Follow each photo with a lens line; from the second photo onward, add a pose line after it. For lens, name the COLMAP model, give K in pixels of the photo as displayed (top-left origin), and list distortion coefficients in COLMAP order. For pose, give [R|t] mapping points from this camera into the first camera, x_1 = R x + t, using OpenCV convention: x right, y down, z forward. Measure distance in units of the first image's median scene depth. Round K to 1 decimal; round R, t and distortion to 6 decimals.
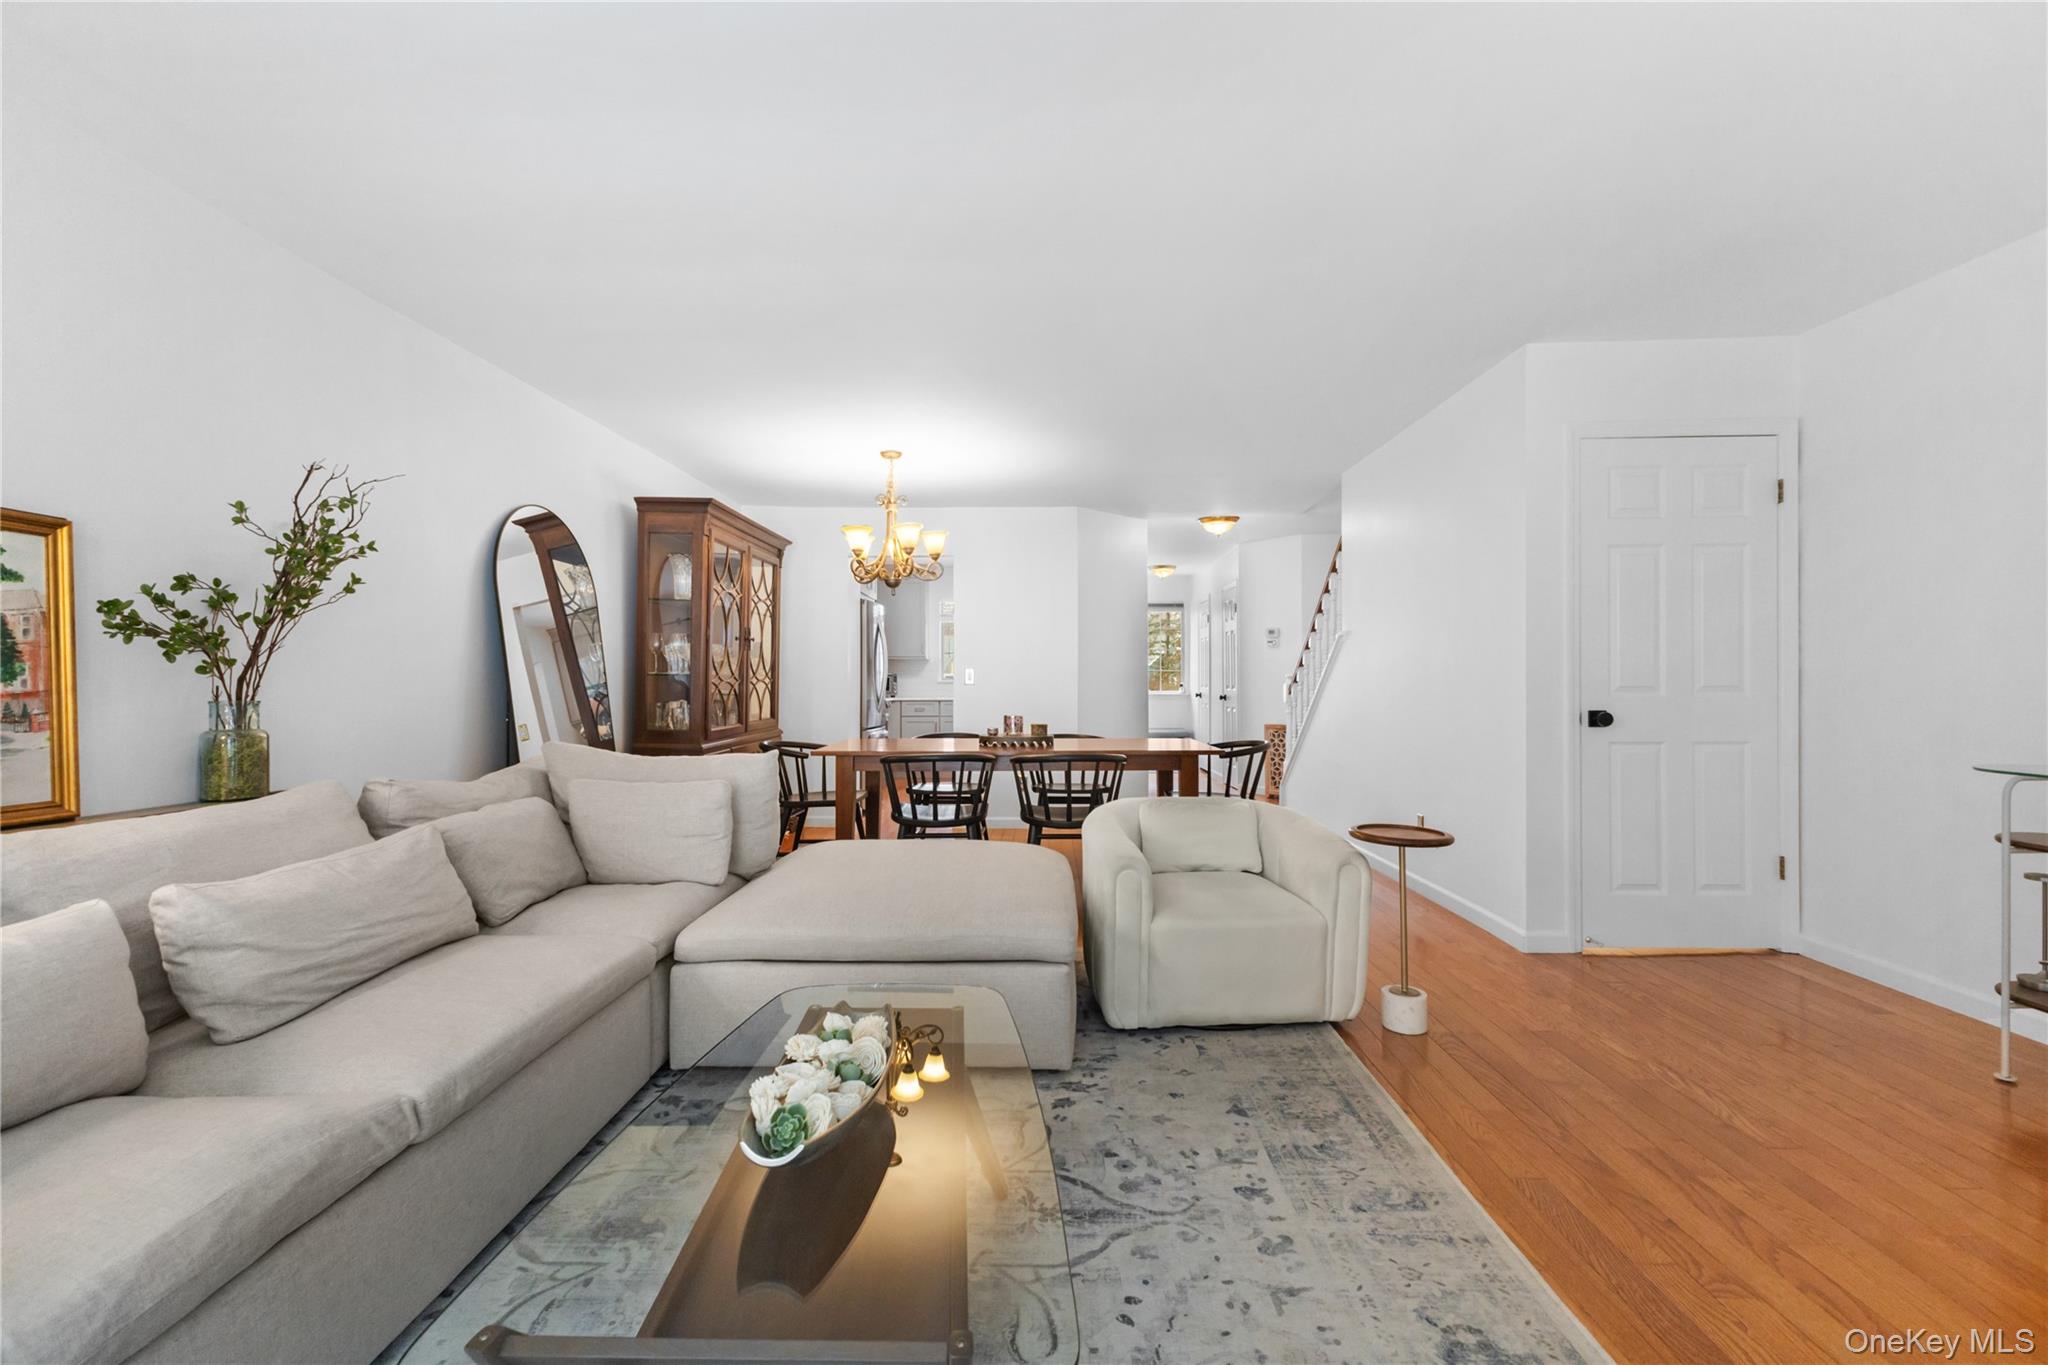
lens RADIAL K [[883.4, 0, 1011.8], [0, 883.4, 684.6], [0, 0, 1]] dist [0.008030, -0.000769]
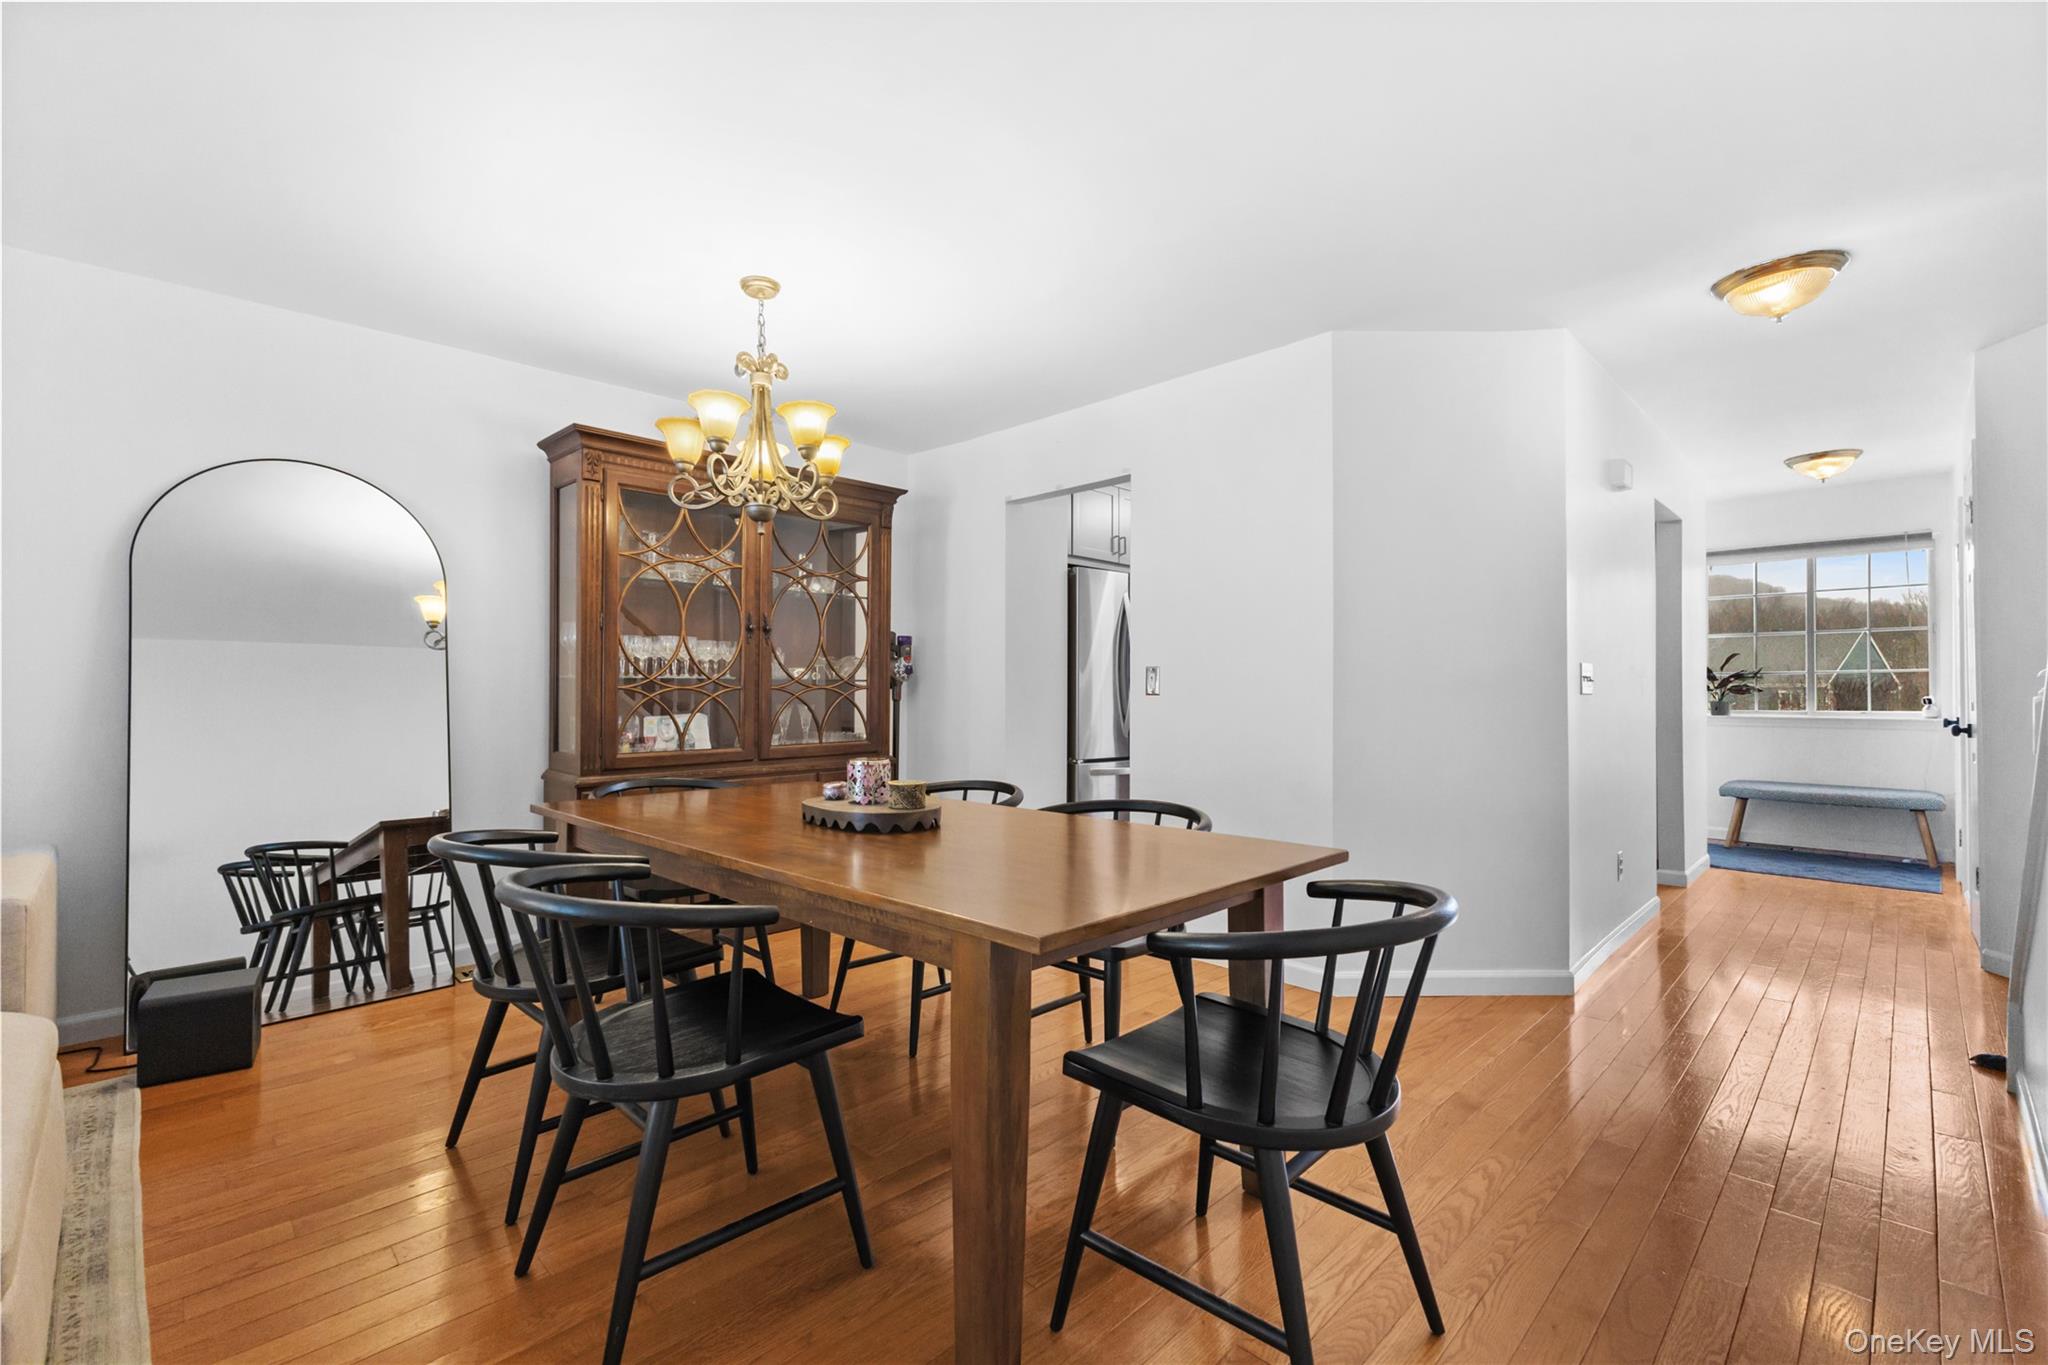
lens RADIAL K [[883.4, 0, 1004.0], [0, 883.4, 695.2], [0, 0, 1]] dist [0.008030, -0.000769]
pose [[0.728589, 0.004874, -0.684934, 0.766316], [-0.005499, 0.999984, 0.001267, -0.000341], [0.684929, 0.002843, 0.728604, 1.449925]]
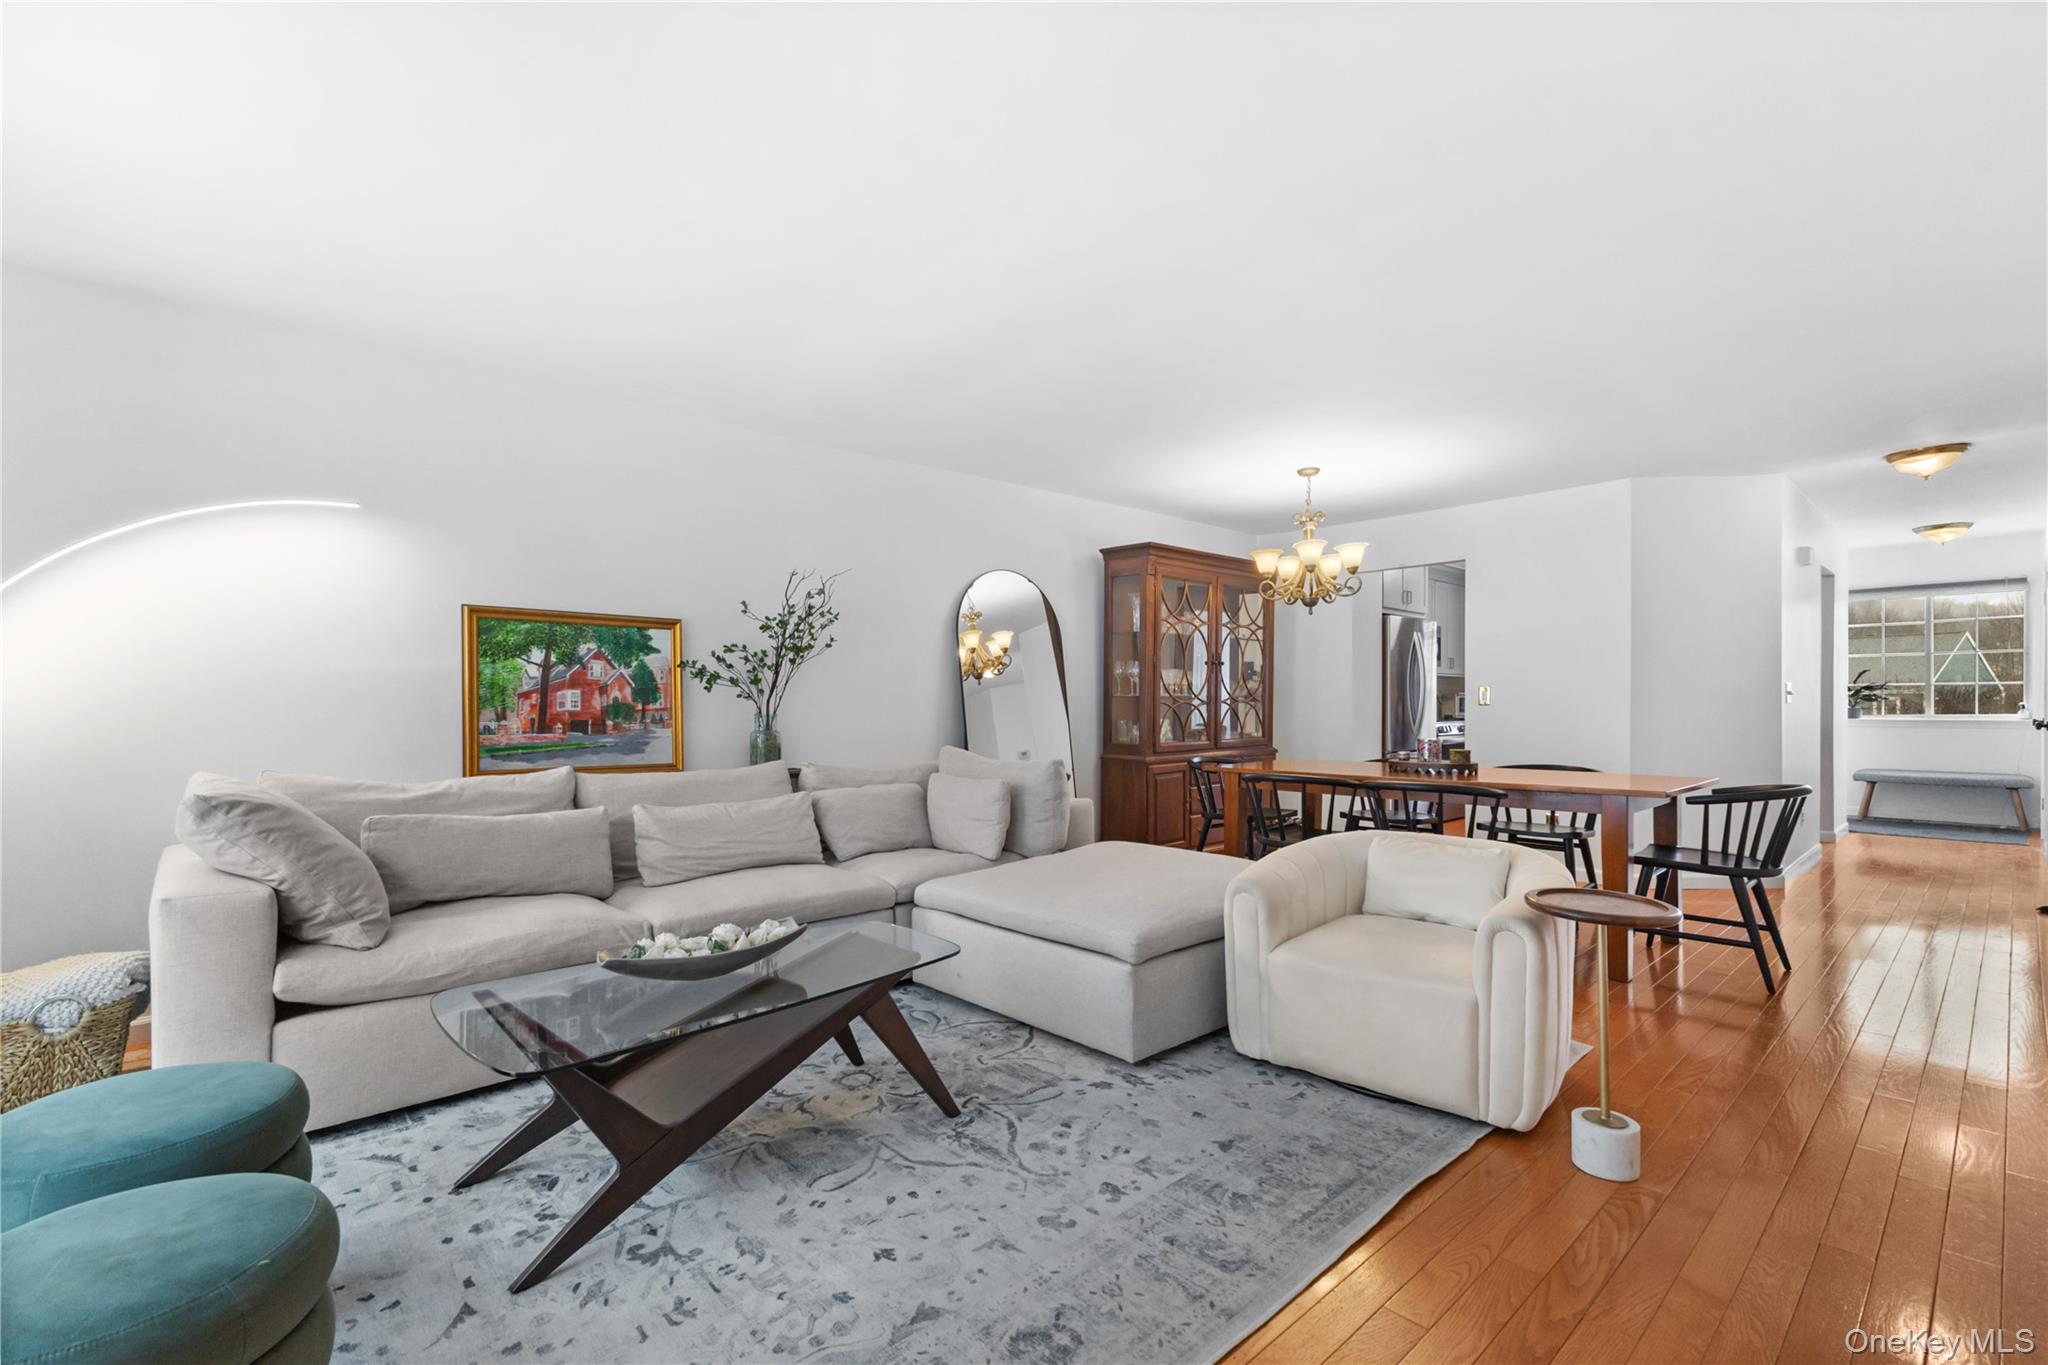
lens RADIAL K [[883.4, 0, 1013.9], [0, 883.4, 719.2], [0, 0, 1]] dist [0.008030, -0.000769]
pose [[0.694519, 0.011585, -0.719381, 0.726770], [-0.000183, 0.999873, 0.015925, 0.000954], [0.719474, -0.010929, 0.694433, 0.154011]]
